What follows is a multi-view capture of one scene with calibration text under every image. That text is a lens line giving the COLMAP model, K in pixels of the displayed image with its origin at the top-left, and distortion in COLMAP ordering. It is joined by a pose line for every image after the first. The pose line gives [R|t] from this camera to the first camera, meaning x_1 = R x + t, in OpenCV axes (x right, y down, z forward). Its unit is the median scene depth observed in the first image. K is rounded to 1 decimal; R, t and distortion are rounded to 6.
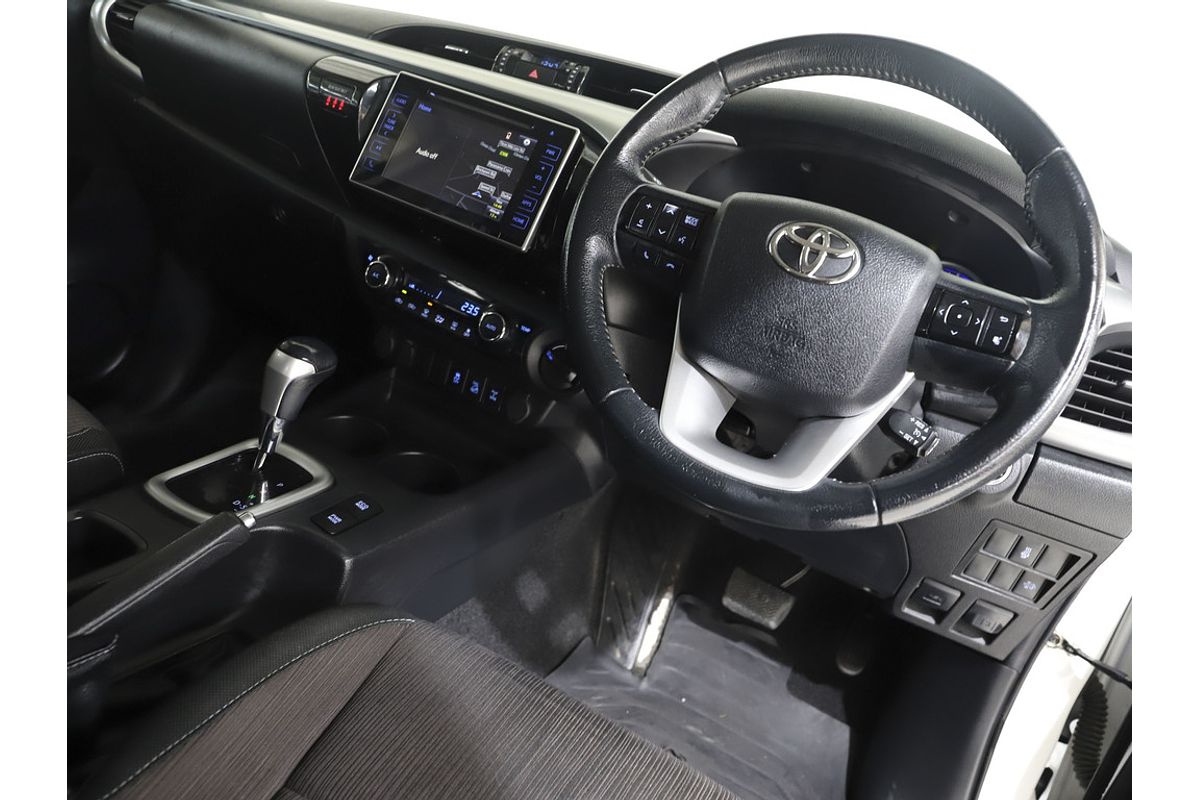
lens RADIAL K [[842.2, 0, 600.0], [0, 842.2, 400.0], [0, 0, 1]] dist [-0.092772, 0.001649]
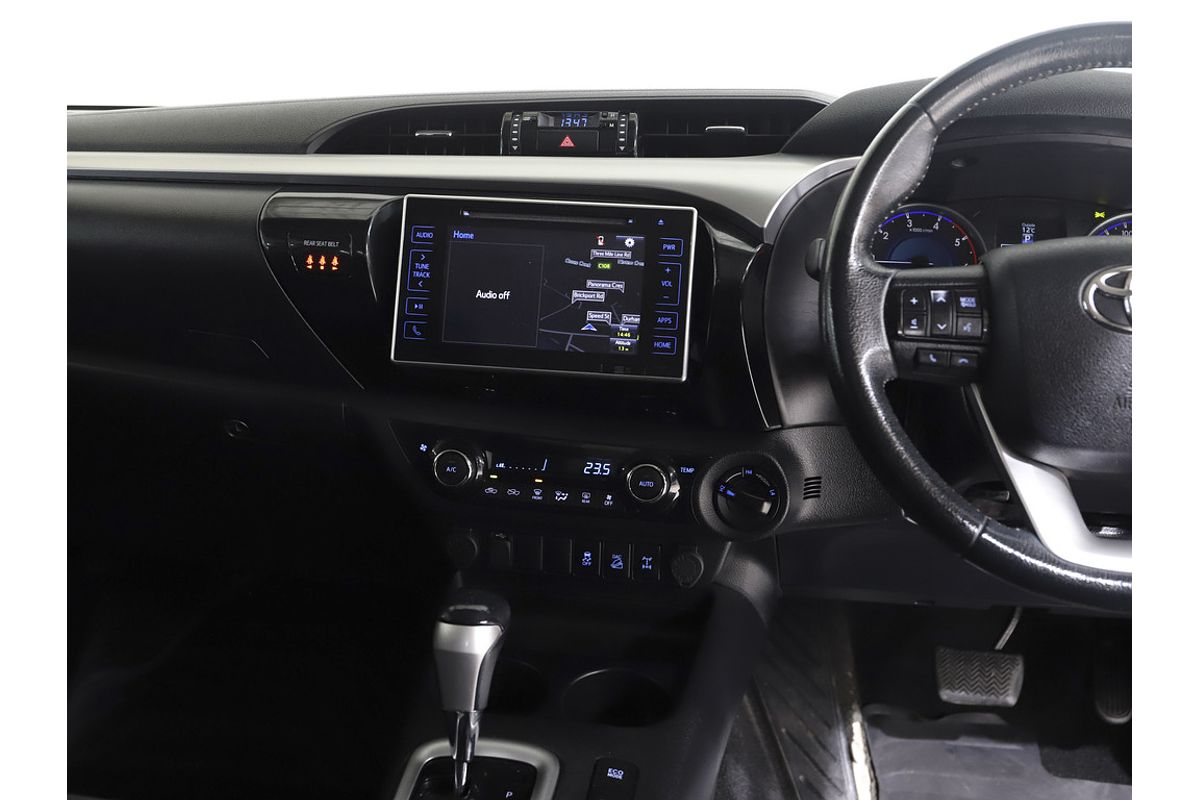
lens RADIAL K [[1300.5, 0, 600.0], [0, 1300.5, 400.0], [0, 0, 1]] dist [-0.012591, 0.027574]
pose [[0.915557, -0.341911, 0.211784, -0.391153], [0.342506, 0.938862, 0.035052, -0.213520], [-0.210820, 0.040446, 0.976688, -0.138061]]
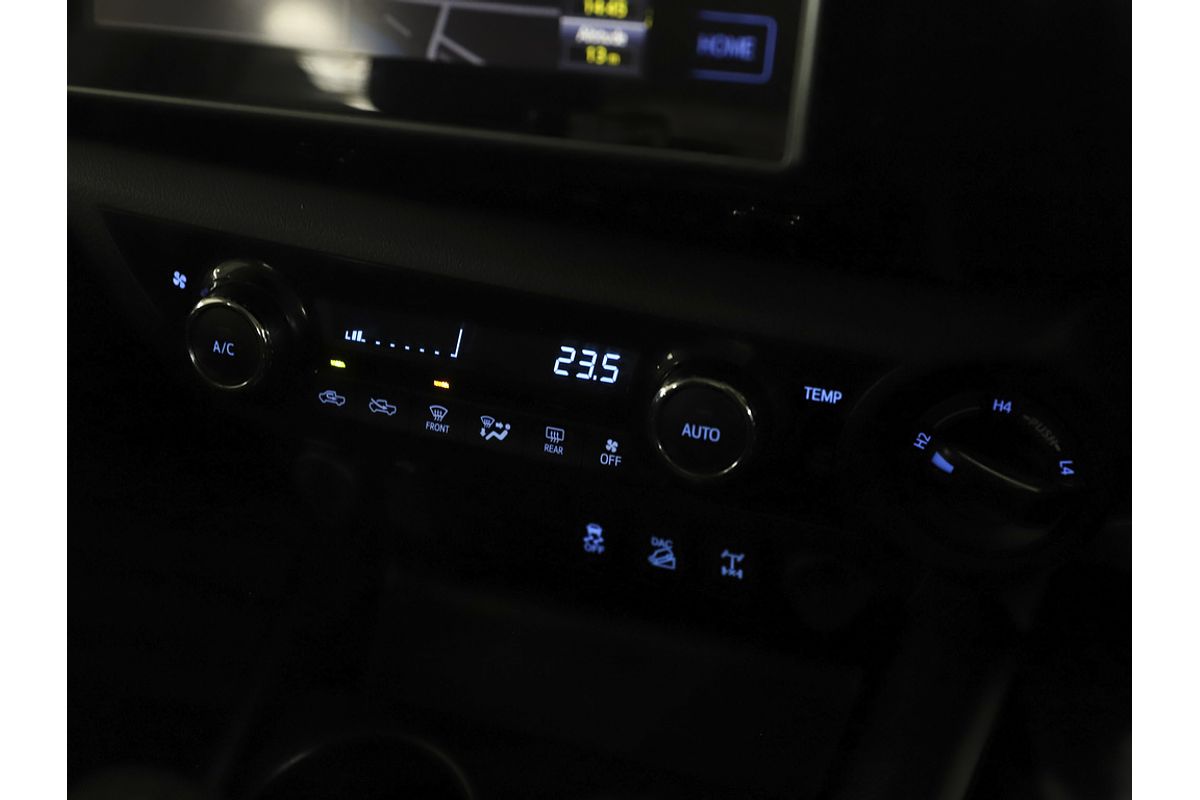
lens RADIAL K [[1323.8, 0, 600.0], [0, 1323.8, 400.0], [0, 0, 1]] dist [-0.005696, 0.003733]
pose [[0.941672, -0.326825, -0.080239, -0.123174], [0.336513, 0.912042, 0.234390, -0.208133], [-0.003424, -0.247720, 0.968826, 0.589220]]
